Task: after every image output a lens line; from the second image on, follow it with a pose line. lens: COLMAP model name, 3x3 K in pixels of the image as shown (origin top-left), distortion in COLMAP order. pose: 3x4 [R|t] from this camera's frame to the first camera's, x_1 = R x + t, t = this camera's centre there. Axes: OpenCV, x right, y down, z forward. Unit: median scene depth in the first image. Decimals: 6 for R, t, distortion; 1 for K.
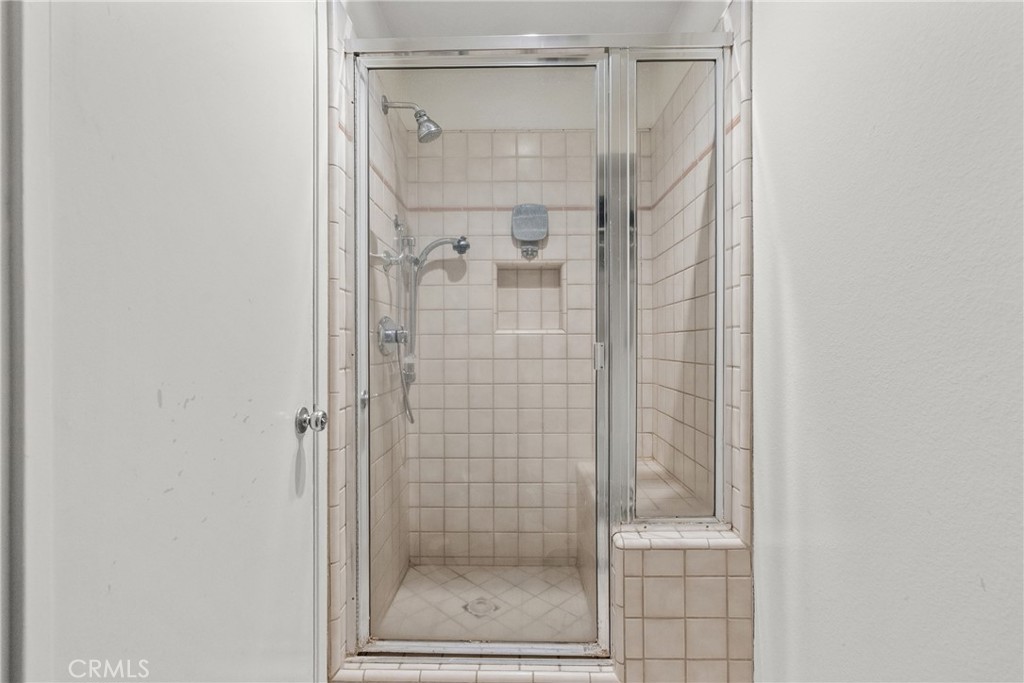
lens RADIAL K [[472.1, 0, 512.0], [0, 472.1, 341.5], [0, 0, 1]] dist [-0.000111, 0.000787]
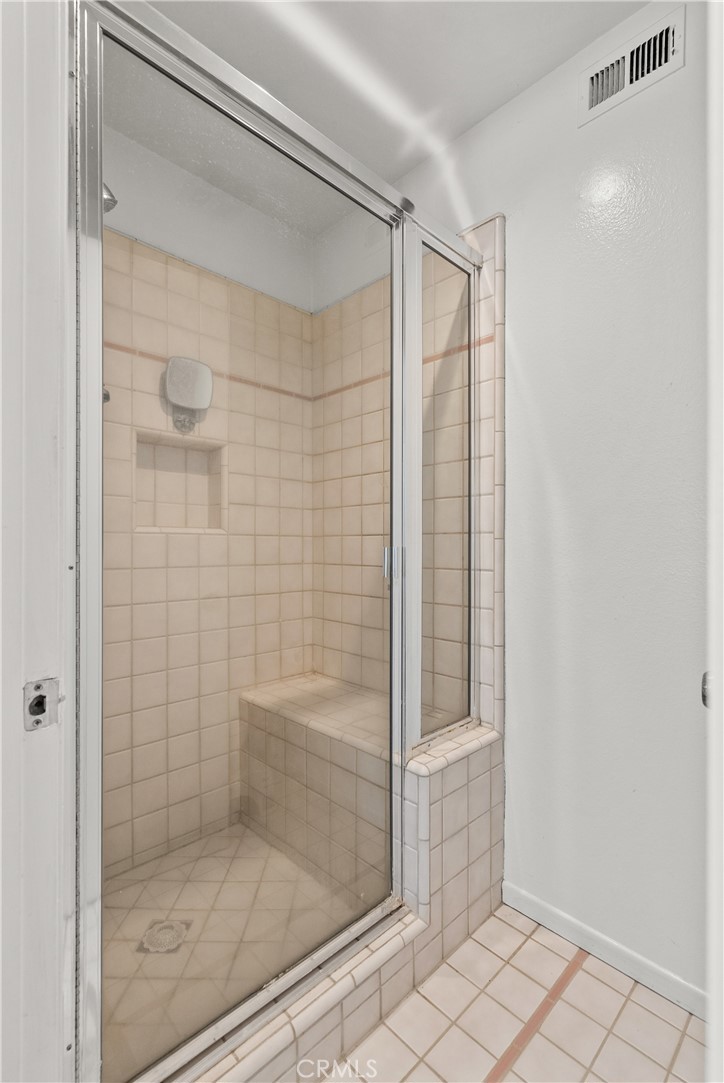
lens RADIAL K [[491.5, 0, 362.2], [0, 491.5, 544.0], [0, 0, 1]] dist [-0.000549, 0.000704]
pose [[0.705859, 0.009180, 0.708293, -0.381029], [-0.008783, 0.999953, -0.004207, 0.001472], [-0.708298, -0.003251, 0.705906, 0.312155]]
